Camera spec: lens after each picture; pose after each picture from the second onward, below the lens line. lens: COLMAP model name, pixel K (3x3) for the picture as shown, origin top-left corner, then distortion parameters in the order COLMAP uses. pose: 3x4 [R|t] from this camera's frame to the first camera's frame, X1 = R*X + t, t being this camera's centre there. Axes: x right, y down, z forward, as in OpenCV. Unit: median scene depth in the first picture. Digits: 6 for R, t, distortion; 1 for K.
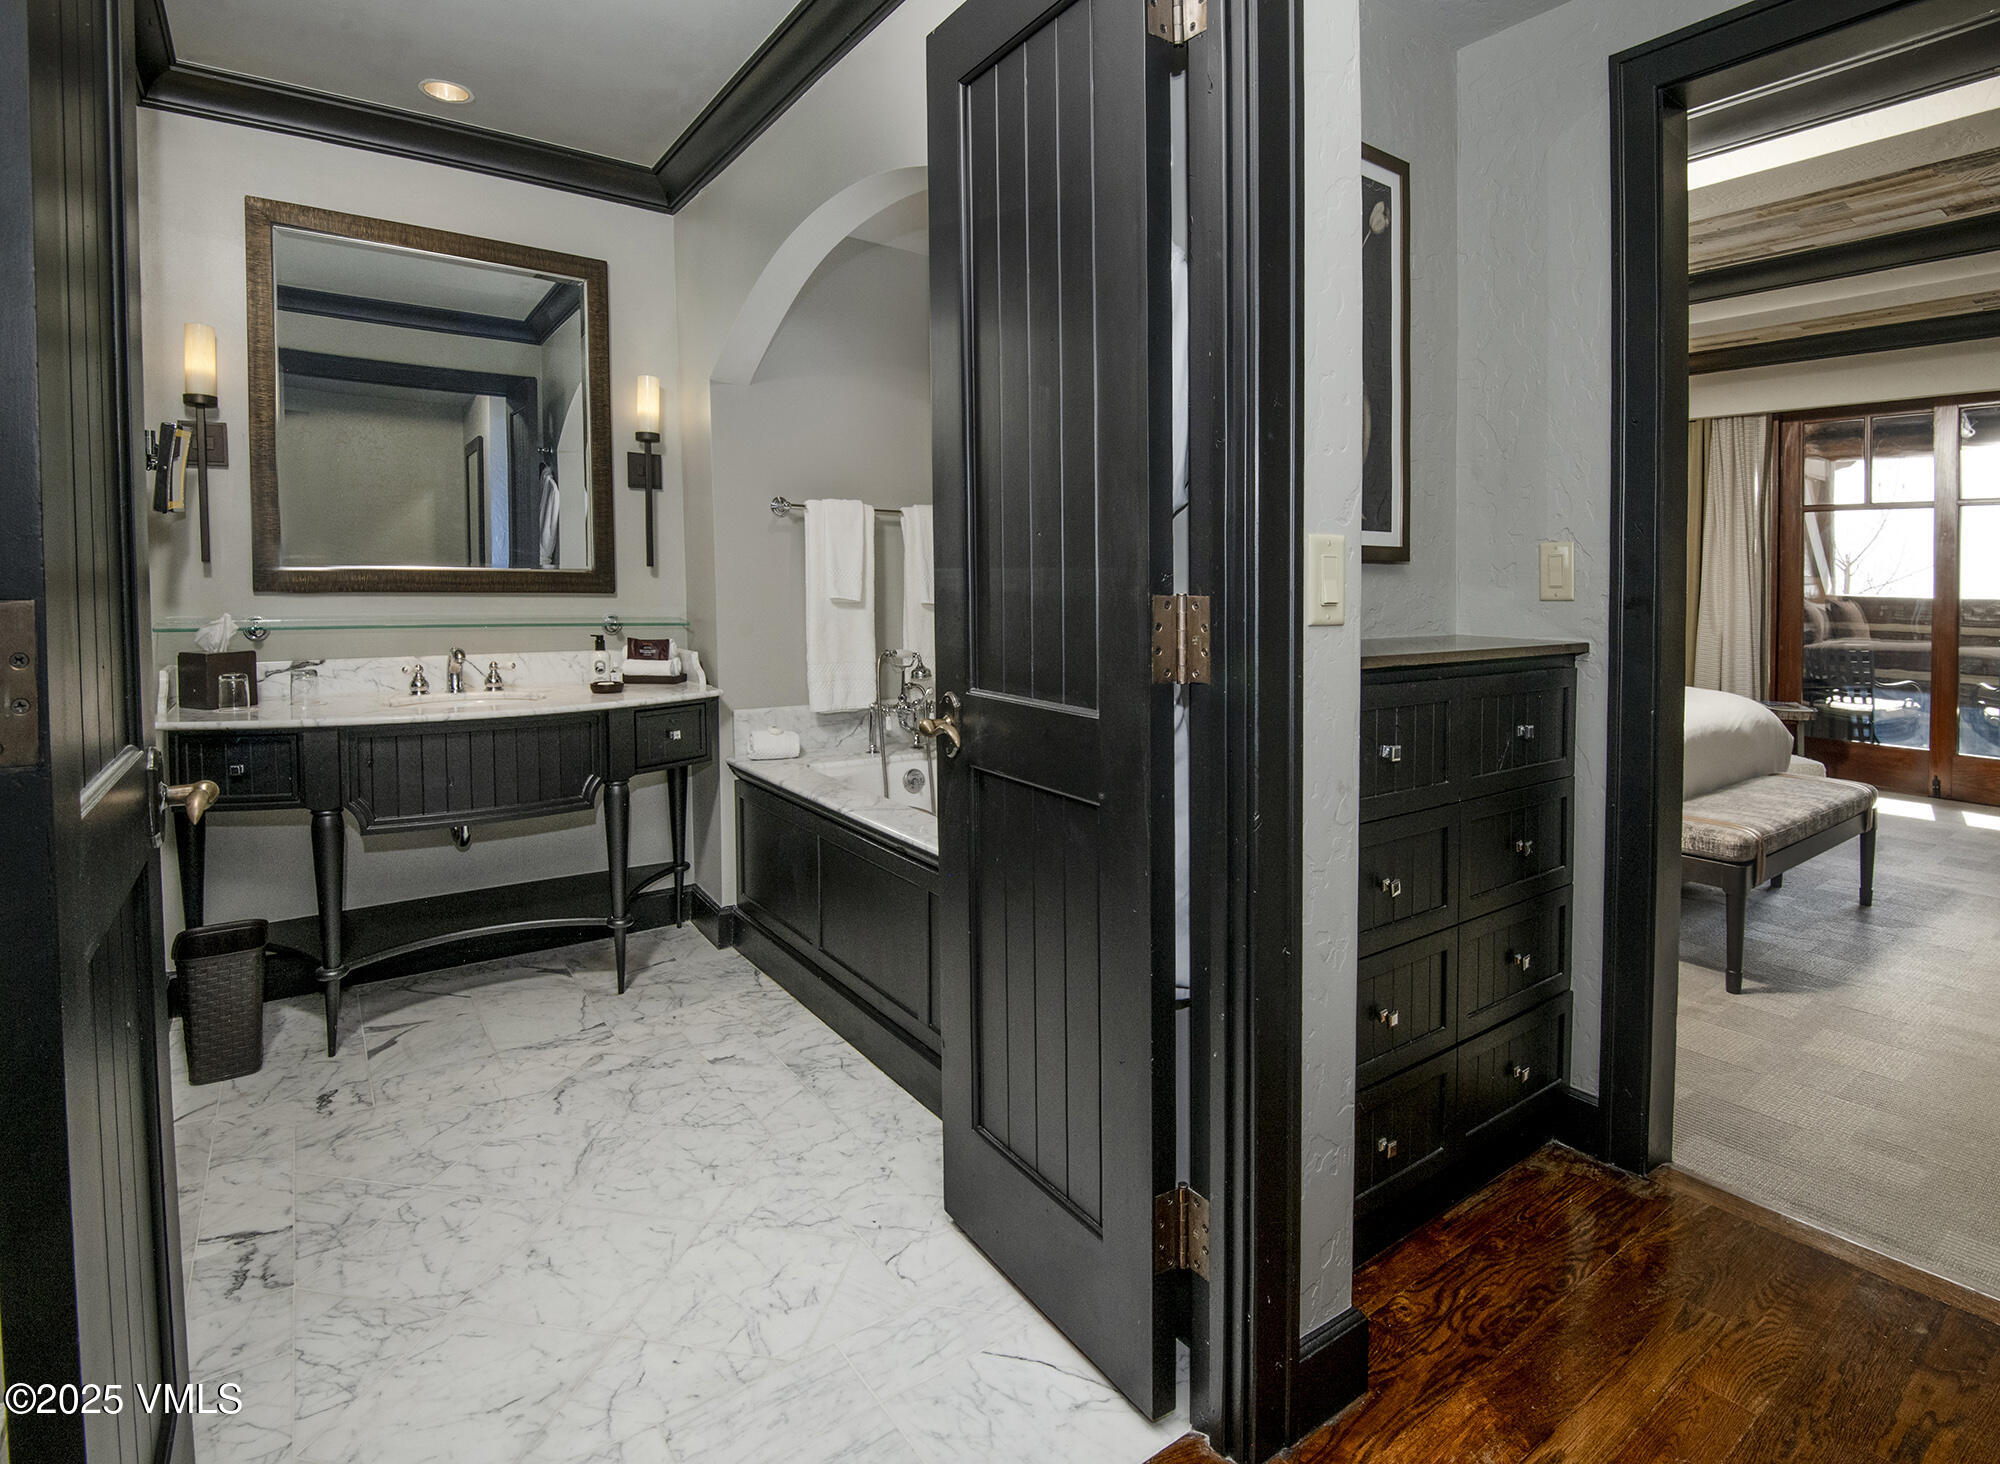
lens RADIAL K [[1122.5, 0, 1028.4], [0, 1122.5, 659.3], [0, 0, 1]] dist [-0.022841, -0.002720]
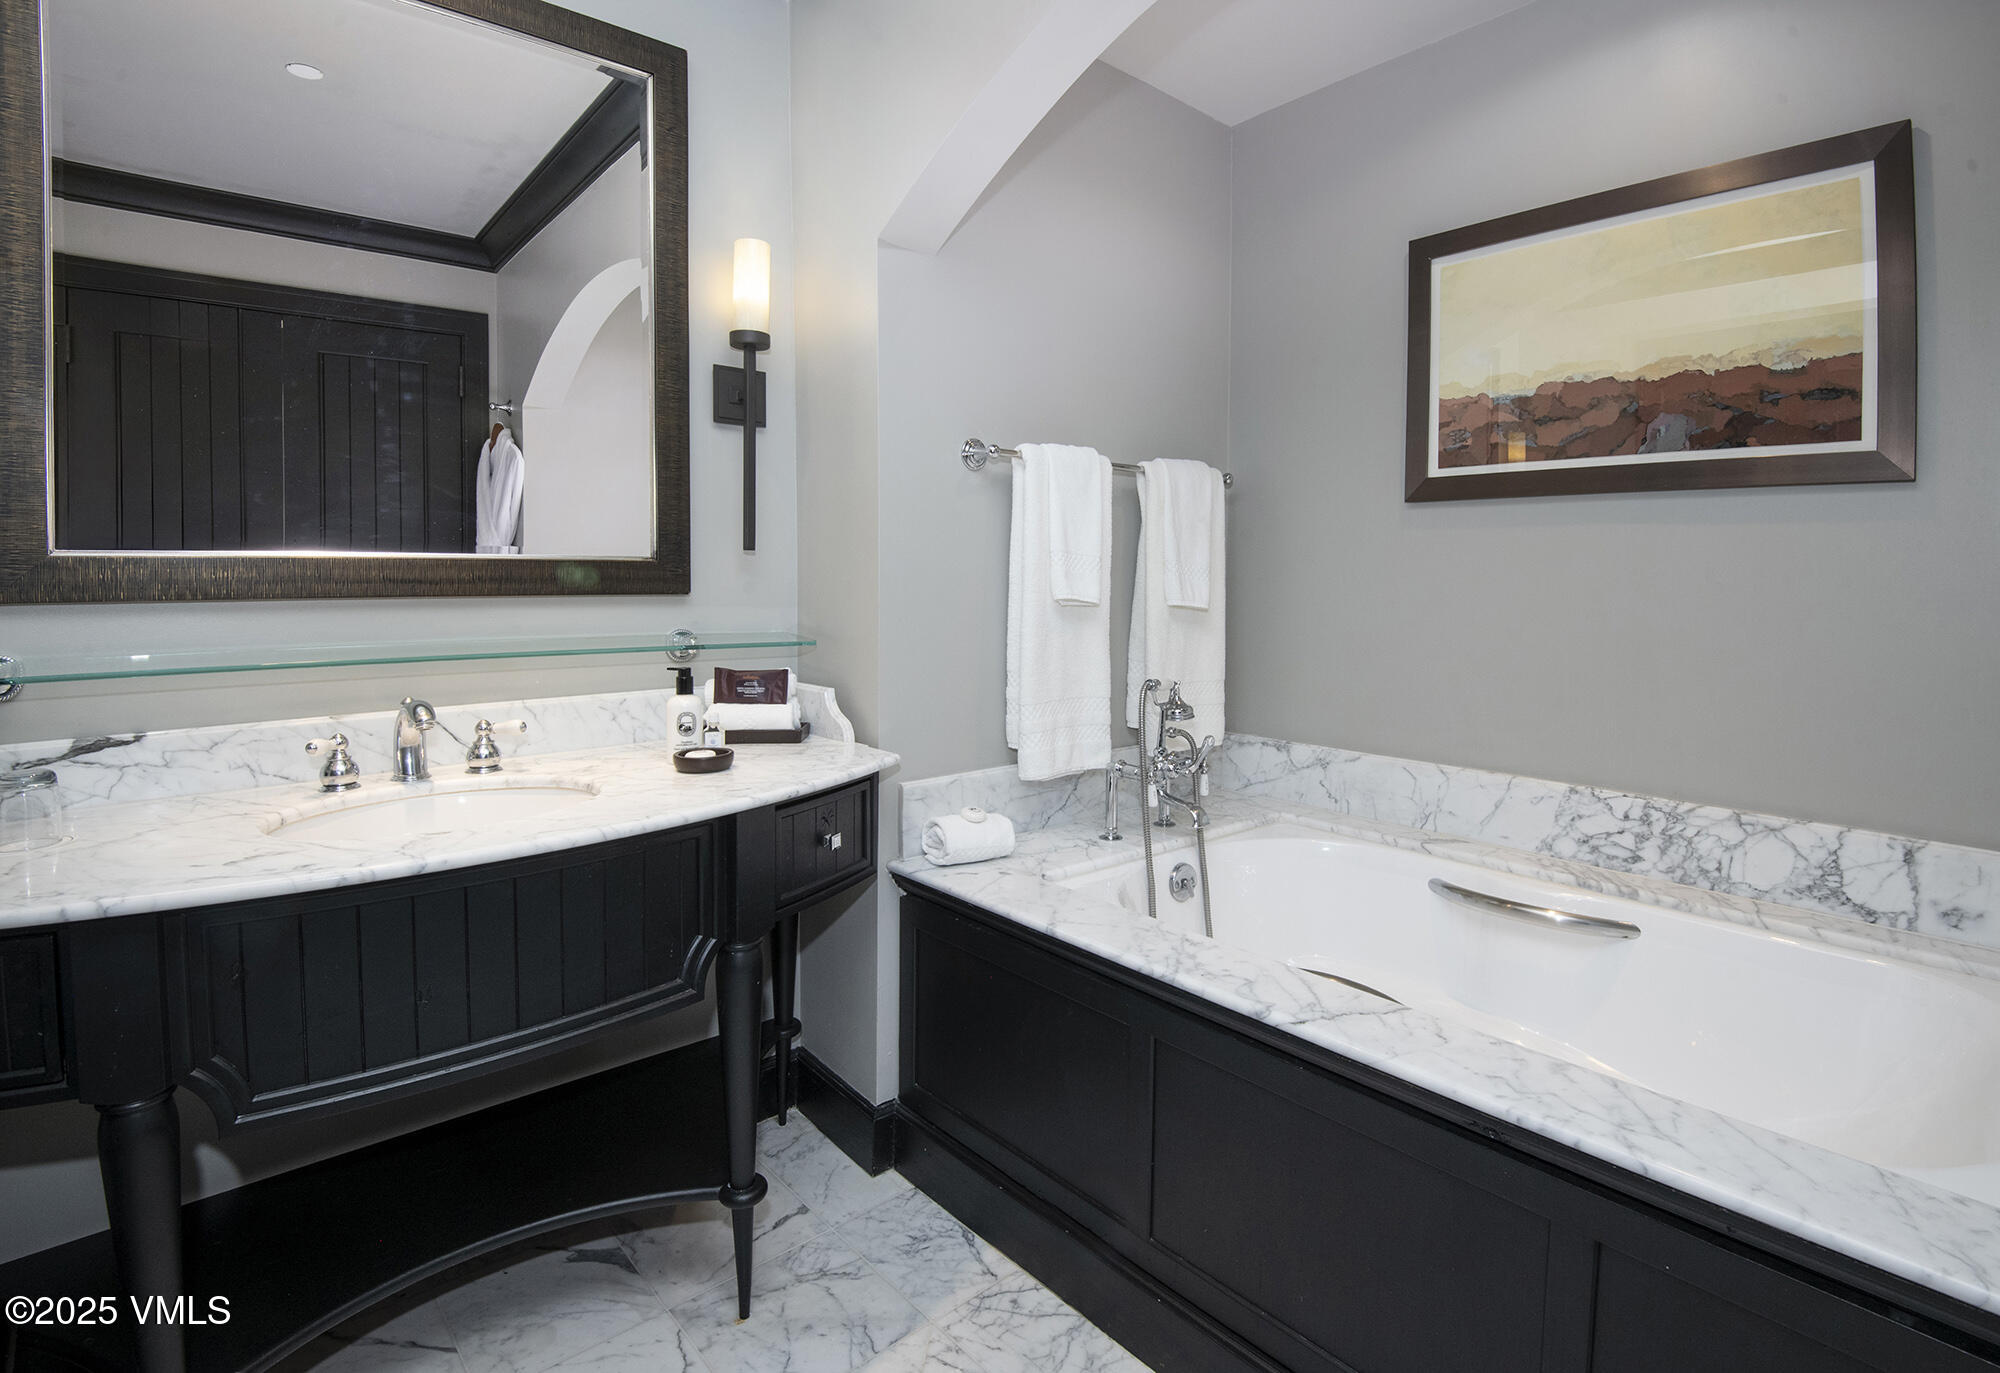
lens RADIAL K [[1036.6, 0, 1089.7], [0, 1036.6, 596.4], [0, 0, 1]] dist [0.003256, -0.010580]
pose [[0.985213, -0.008003, 0.171146, -0.264799], [0.014827, 0.999143, -0.038636, -0.034474], [-0.170690, 0.040602, 0.984488, 0.428013]]
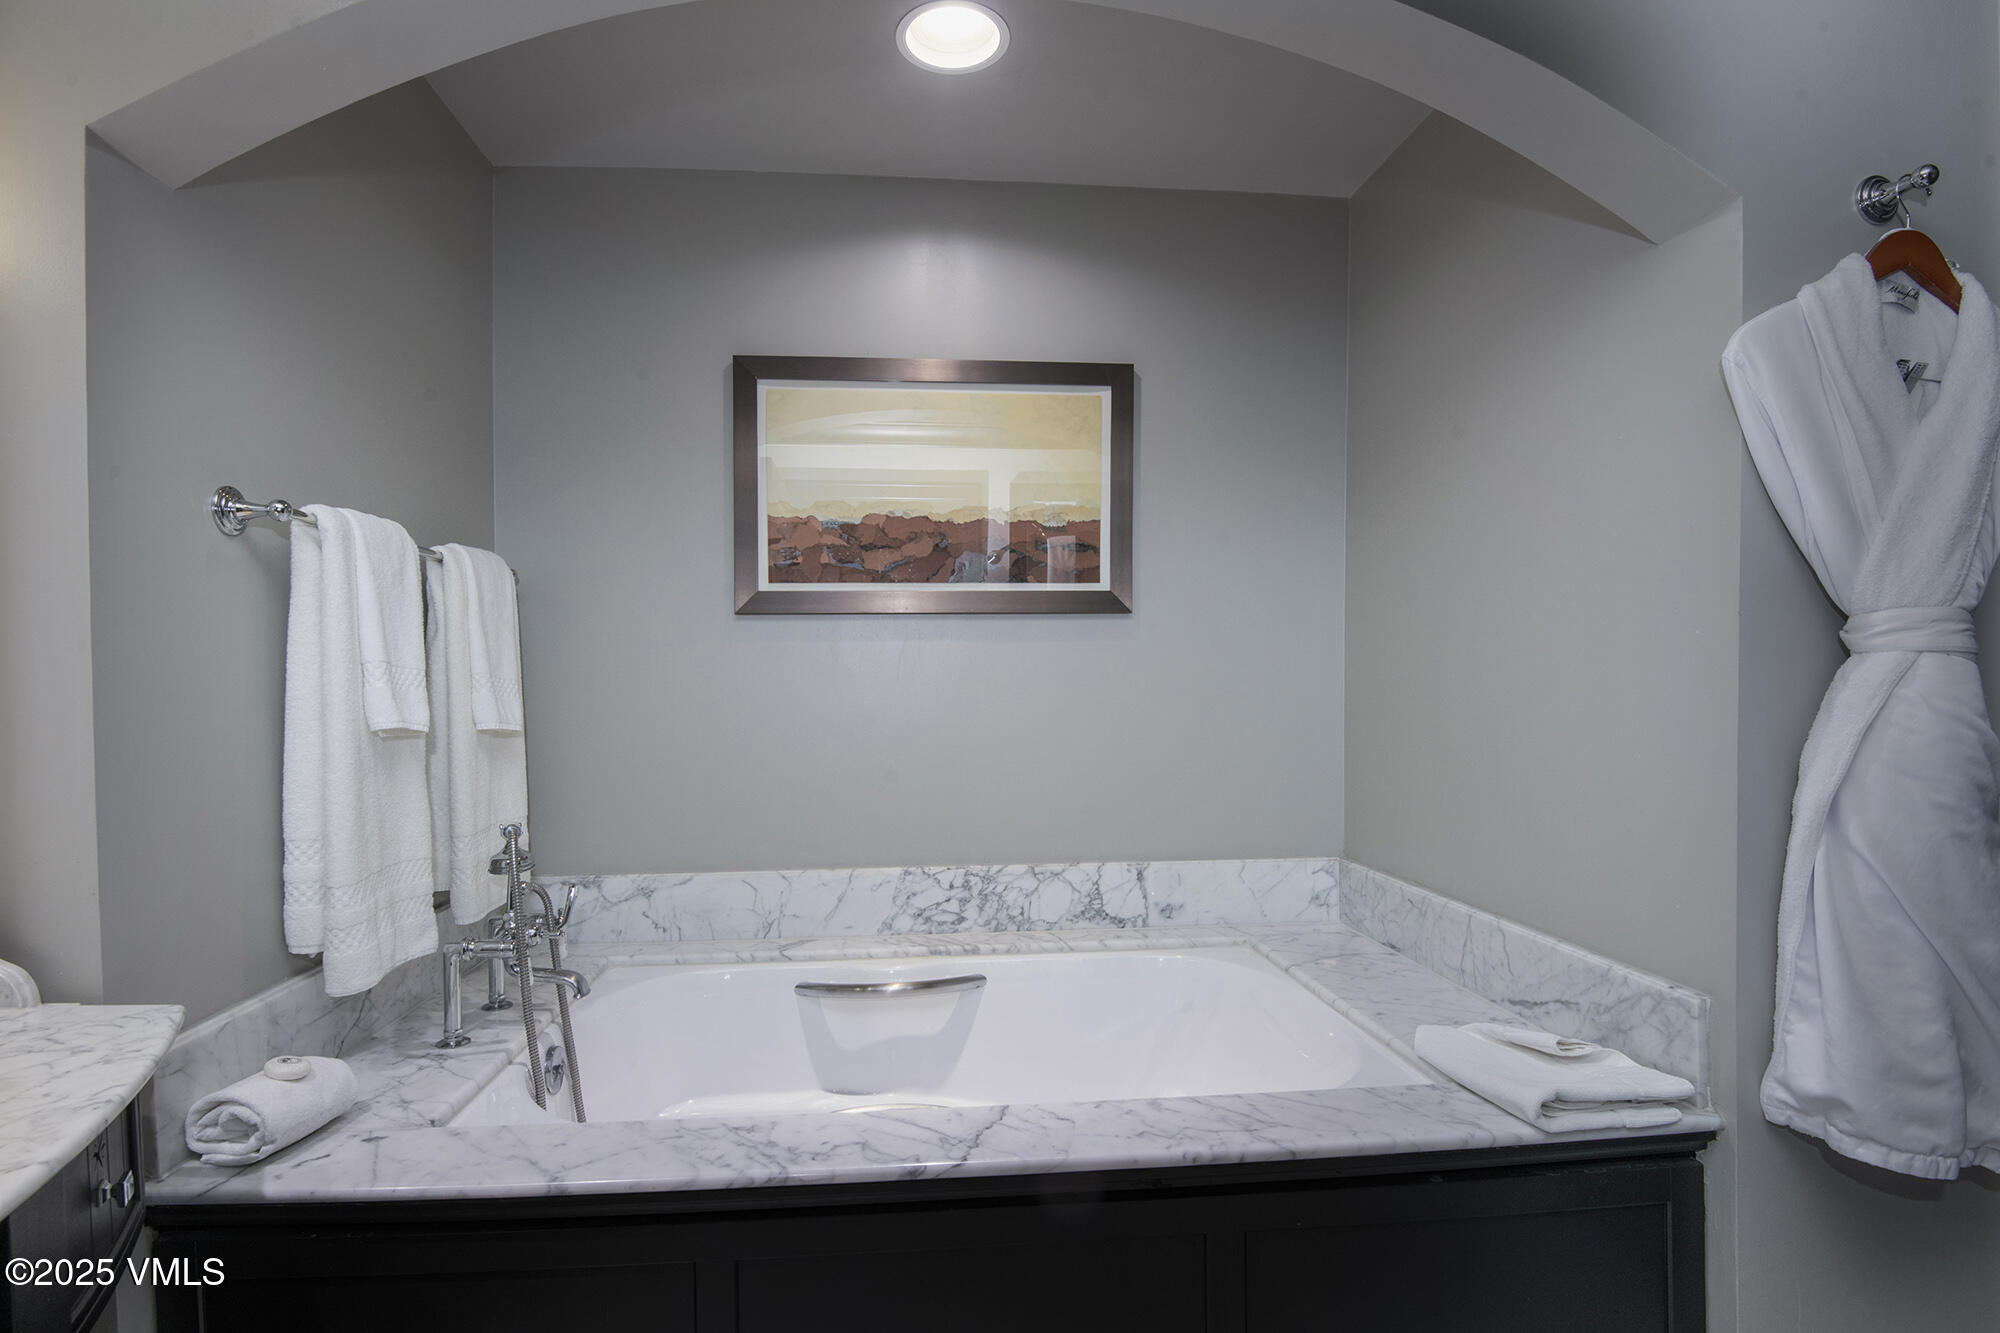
lens RADIAL K [[922.6, 0, 995.2], [0, 922.6, 674.3], [0, 0, 1]] dist [-0.019504, -0.003468]
pose [[0.481812, -0.005983, 0.876254, -0.377833], [0.077067, 0.996391, -0.035573, -0.044228], [-0.872879, 0.084670, 0.480535, 0.599946]]
